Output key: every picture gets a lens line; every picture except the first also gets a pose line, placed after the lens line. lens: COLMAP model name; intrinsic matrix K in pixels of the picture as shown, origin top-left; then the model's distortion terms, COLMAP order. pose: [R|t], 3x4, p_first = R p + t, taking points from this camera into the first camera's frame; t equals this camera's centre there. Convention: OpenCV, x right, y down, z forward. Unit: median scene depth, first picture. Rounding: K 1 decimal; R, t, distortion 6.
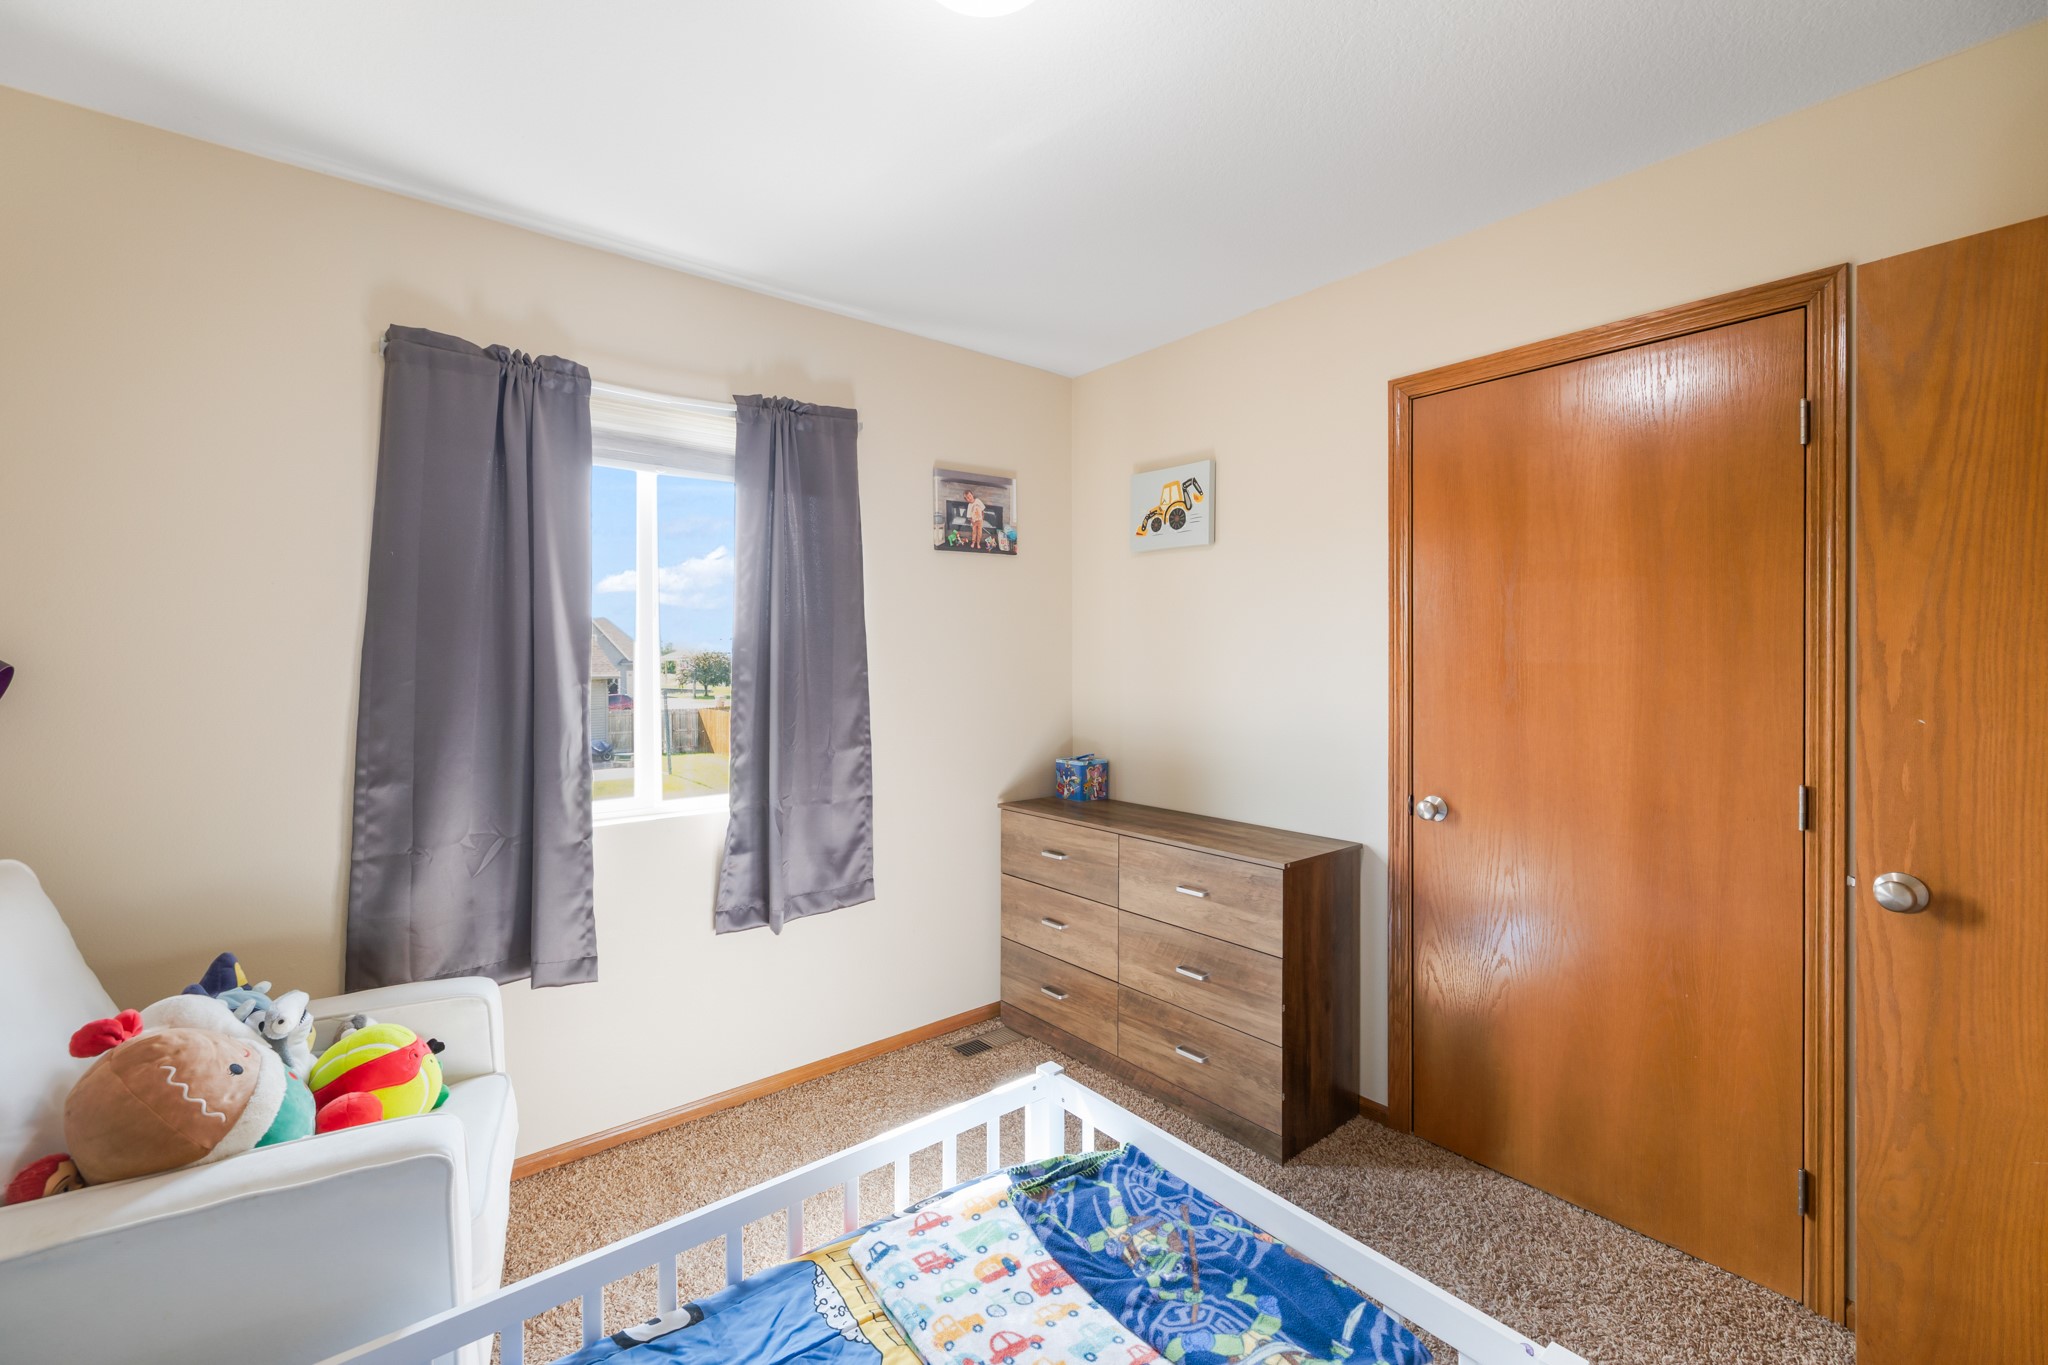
lens RADIAL K [[873.2, 0, 1016.7], [0, 873.2, 654.5], [0, 0, 1]] dist [-0.000084, 0.000064]
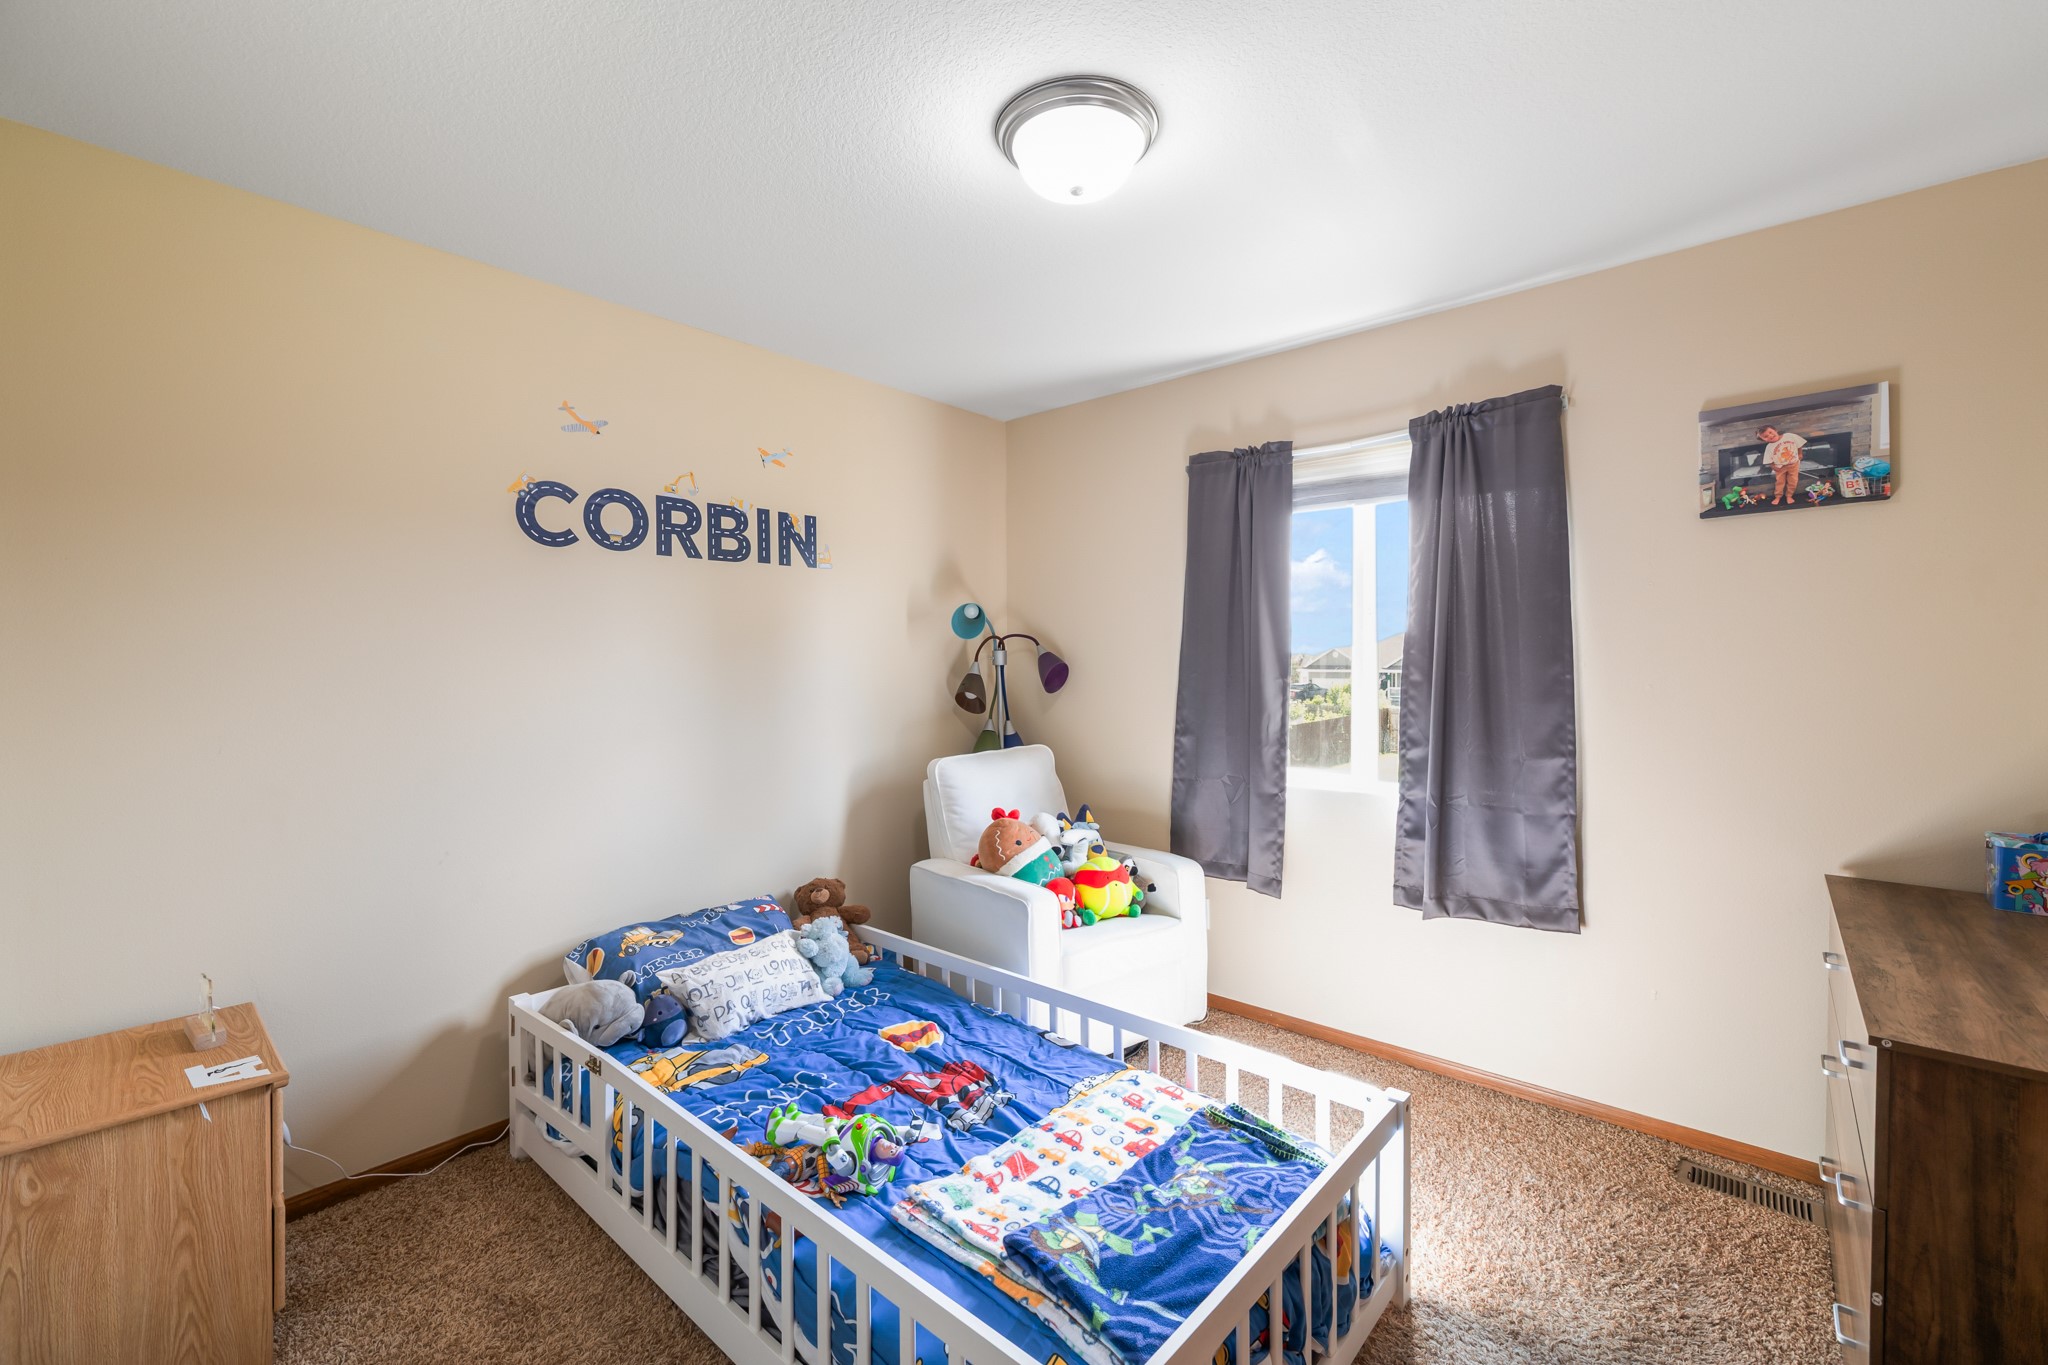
lens RADIAL K [[873.2, 0, 1016.7], [0, 873.2, 654.5], [0, 0, 1]] dist [-0.000084, 0.000064]
pose [[0.150731, -0.006079, -0.988556, 0.676453], [0.002198, 0.999981, -0.005815, 0.003563], [0.988572, -0.001296, 0.150742, 0.338465]]
